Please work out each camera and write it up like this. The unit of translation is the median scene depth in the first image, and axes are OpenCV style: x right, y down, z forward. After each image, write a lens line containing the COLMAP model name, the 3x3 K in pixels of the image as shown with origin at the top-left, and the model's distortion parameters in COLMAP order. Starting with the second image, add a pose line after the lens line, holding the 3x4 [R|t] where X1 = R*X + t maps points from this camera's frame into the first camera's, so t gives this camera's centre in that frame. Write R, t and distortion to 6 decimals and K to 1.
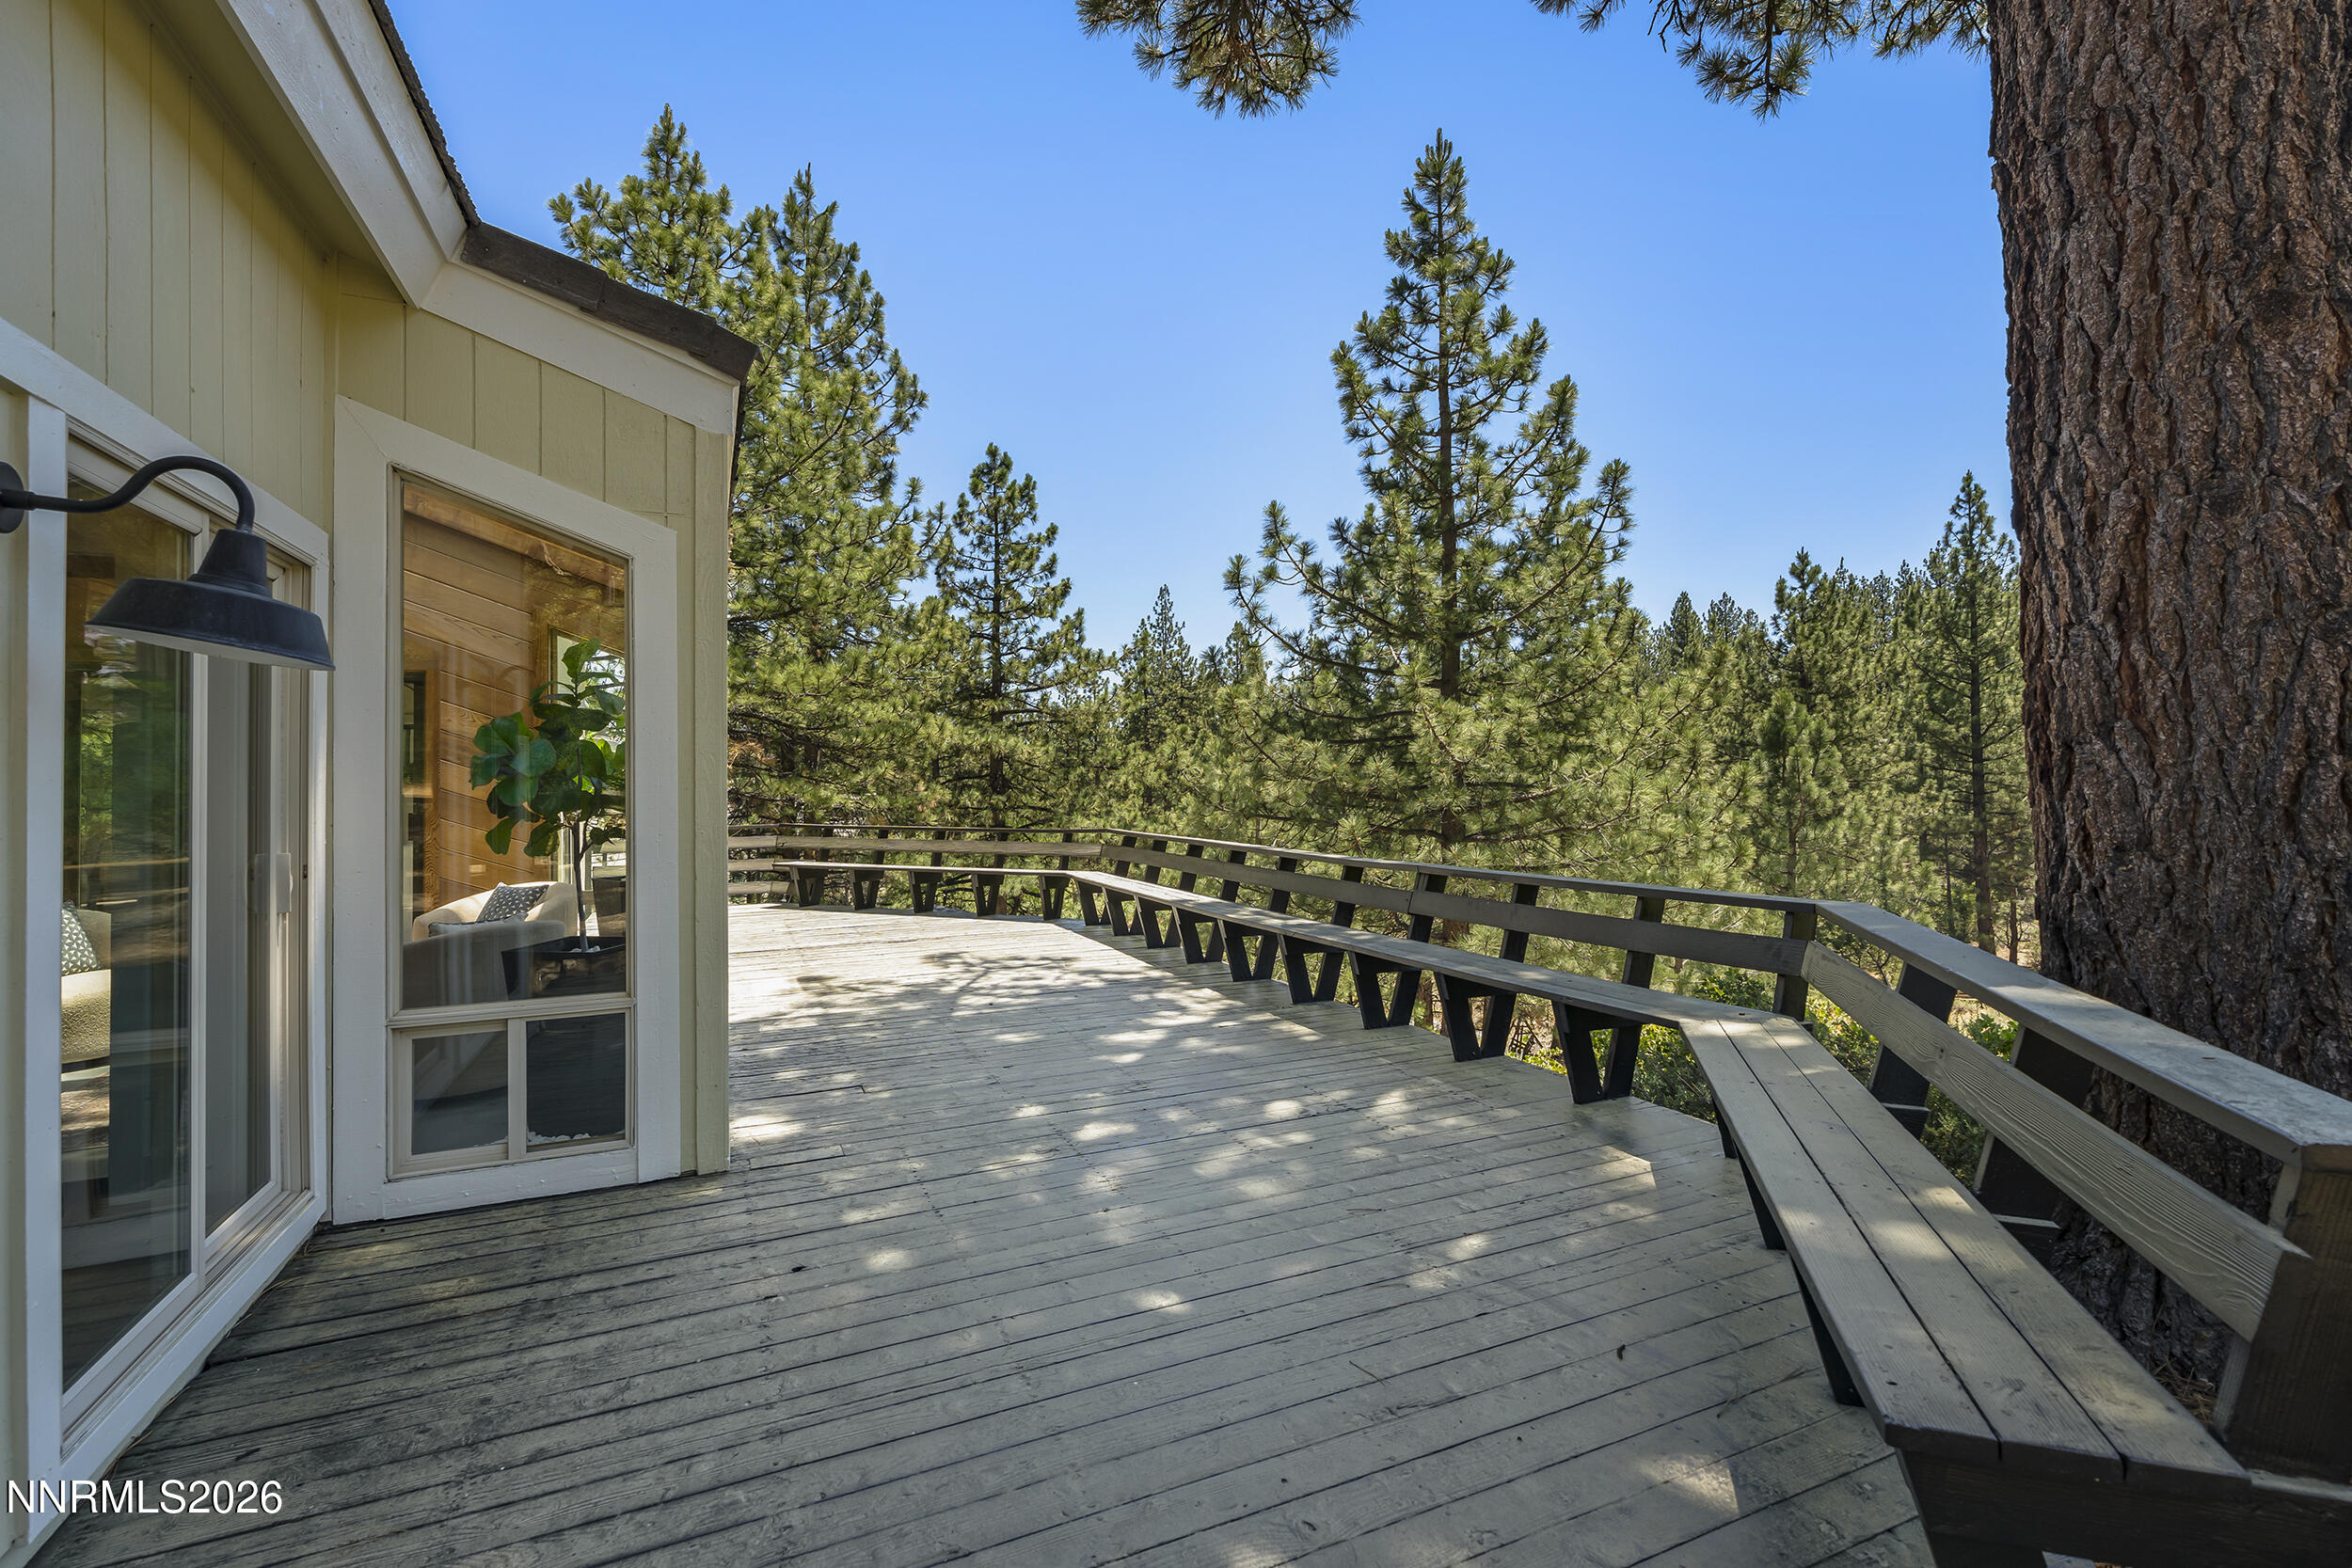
lens RADIAL K [[1080.7, 0, 1177.4], [0, 1080.7, 759.1], [0, 0, 1]] dist [0.002828, 0.000339]
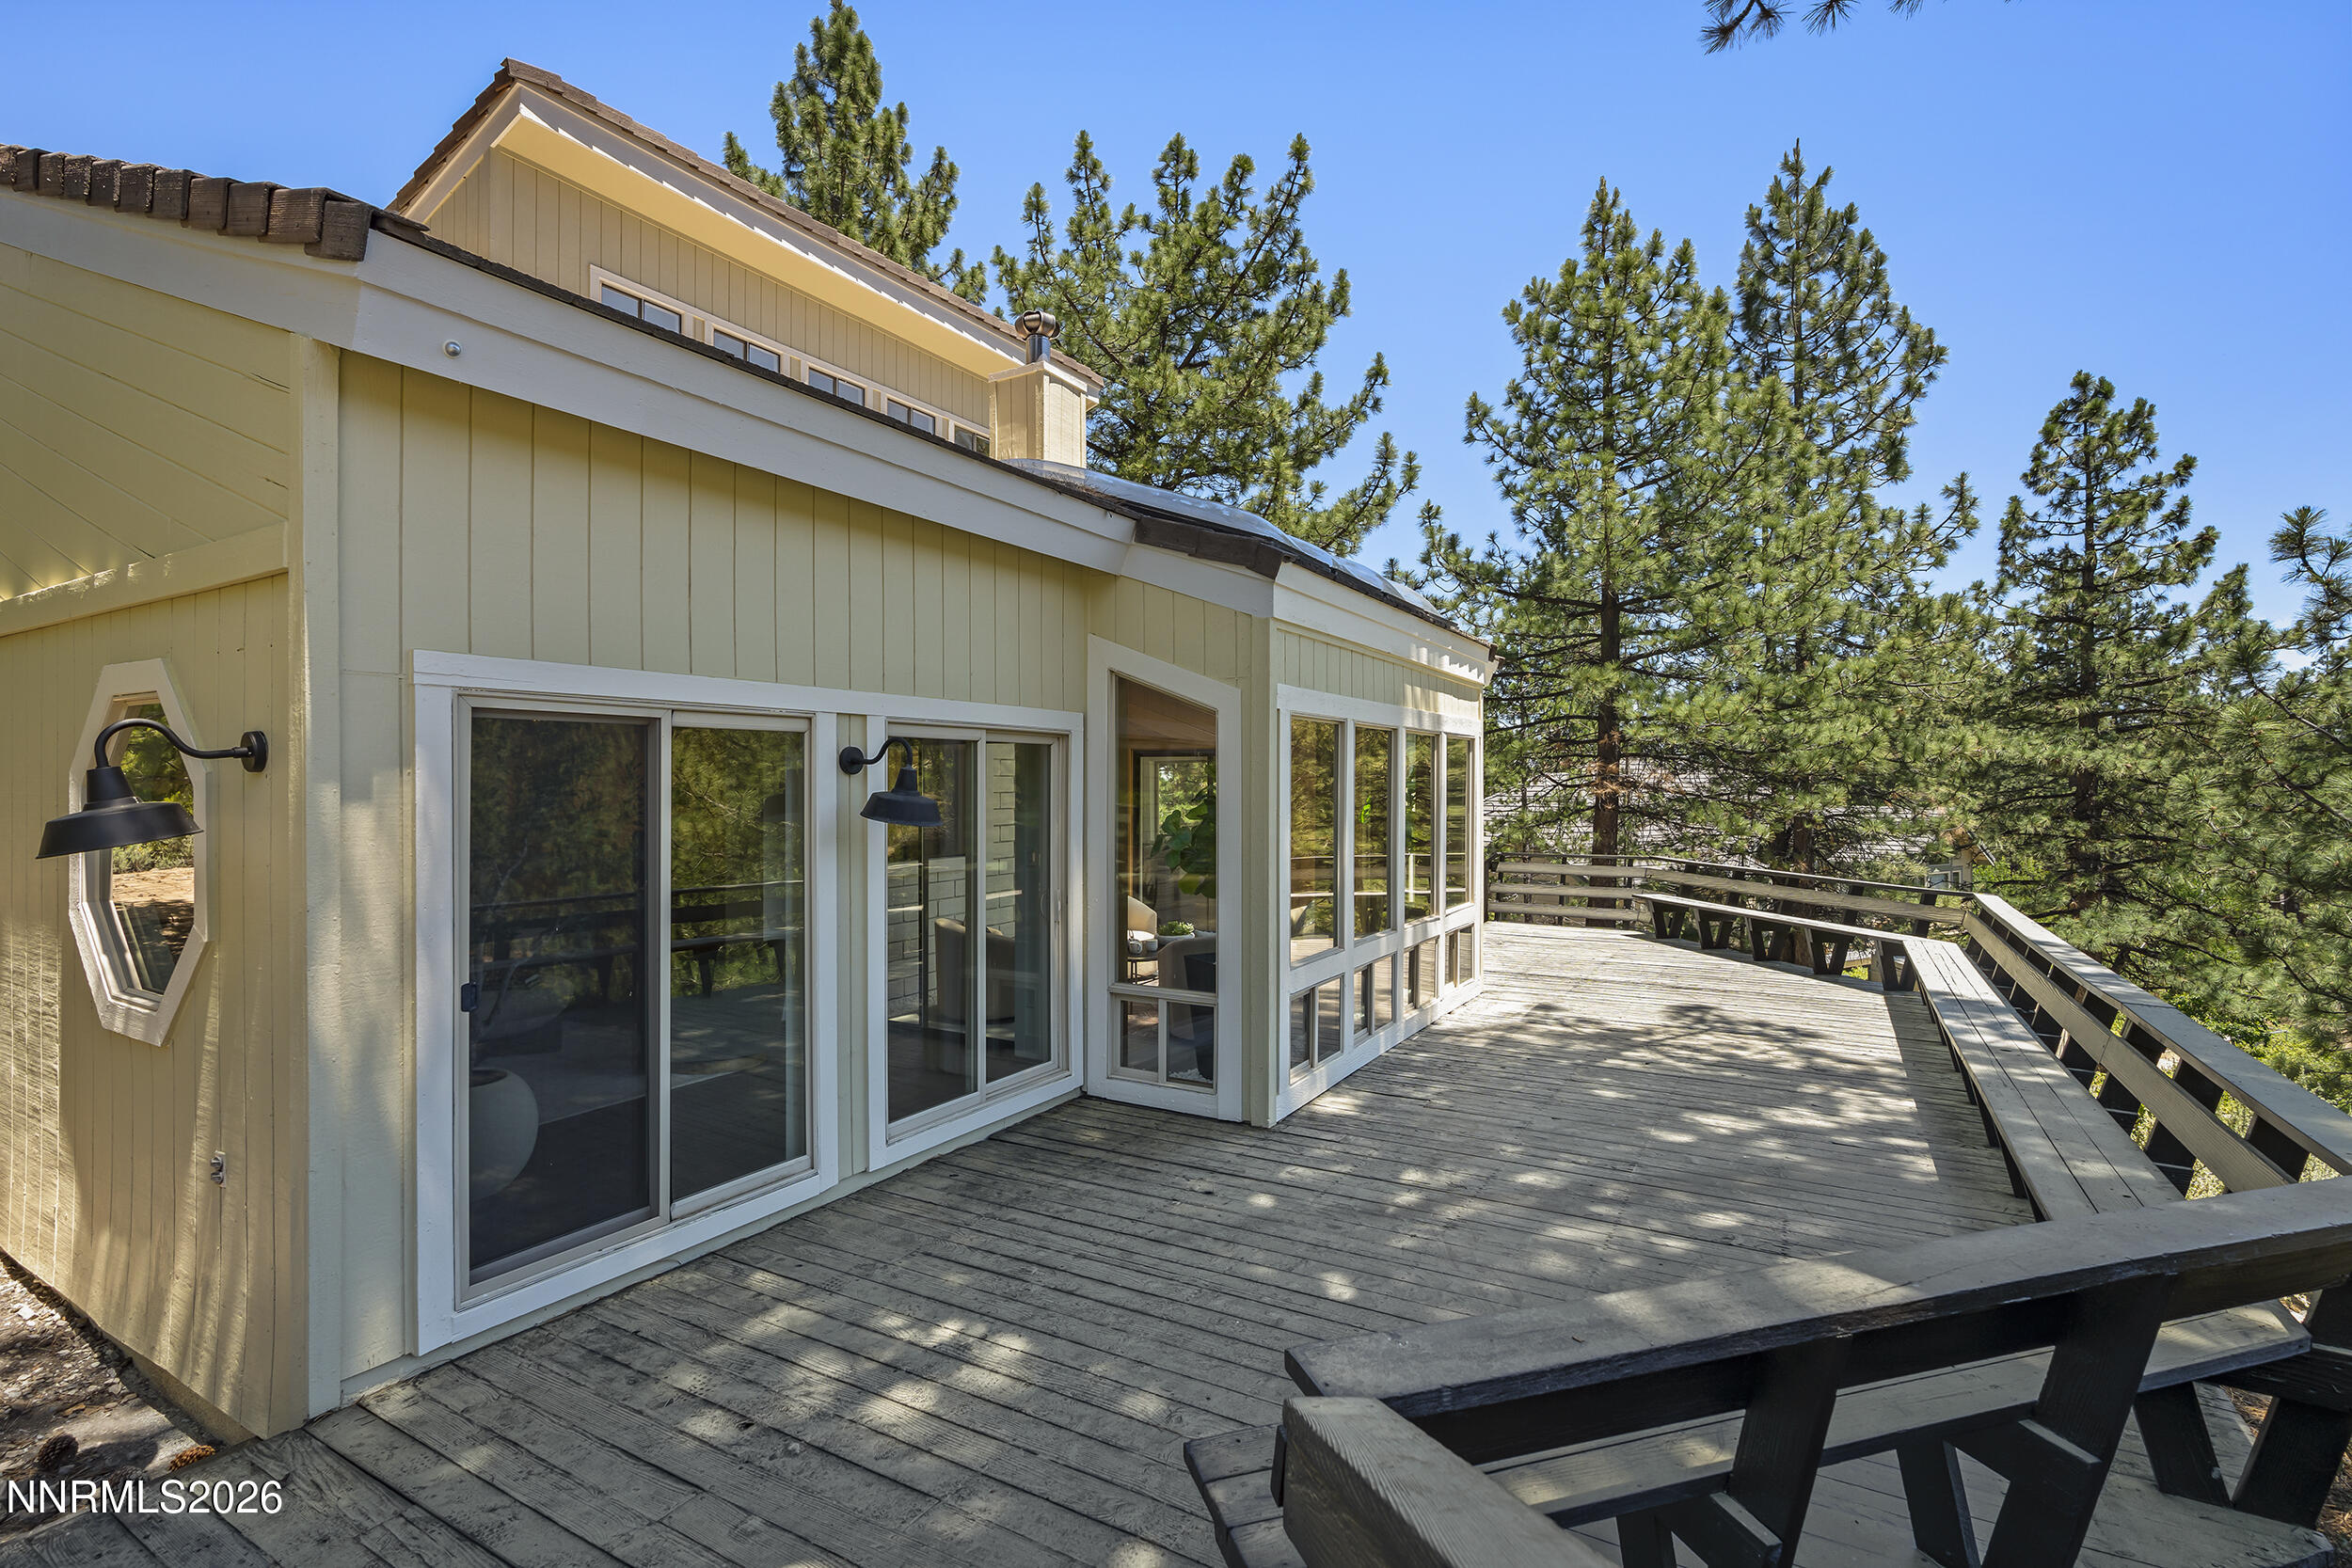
lens RADIAL K [[1088.0, 0, 1176.0], [0, 1088.0, 784.0], [0, 0, 1]] dist [0.002822, 0.000294]
pose [[0.585754, 0.013278, -0.810380, 0.111495], [0.005670, 0.999774, 0.020480, -0.017943], [0.810469, -0.016591, 0.585547, 0.009103]]
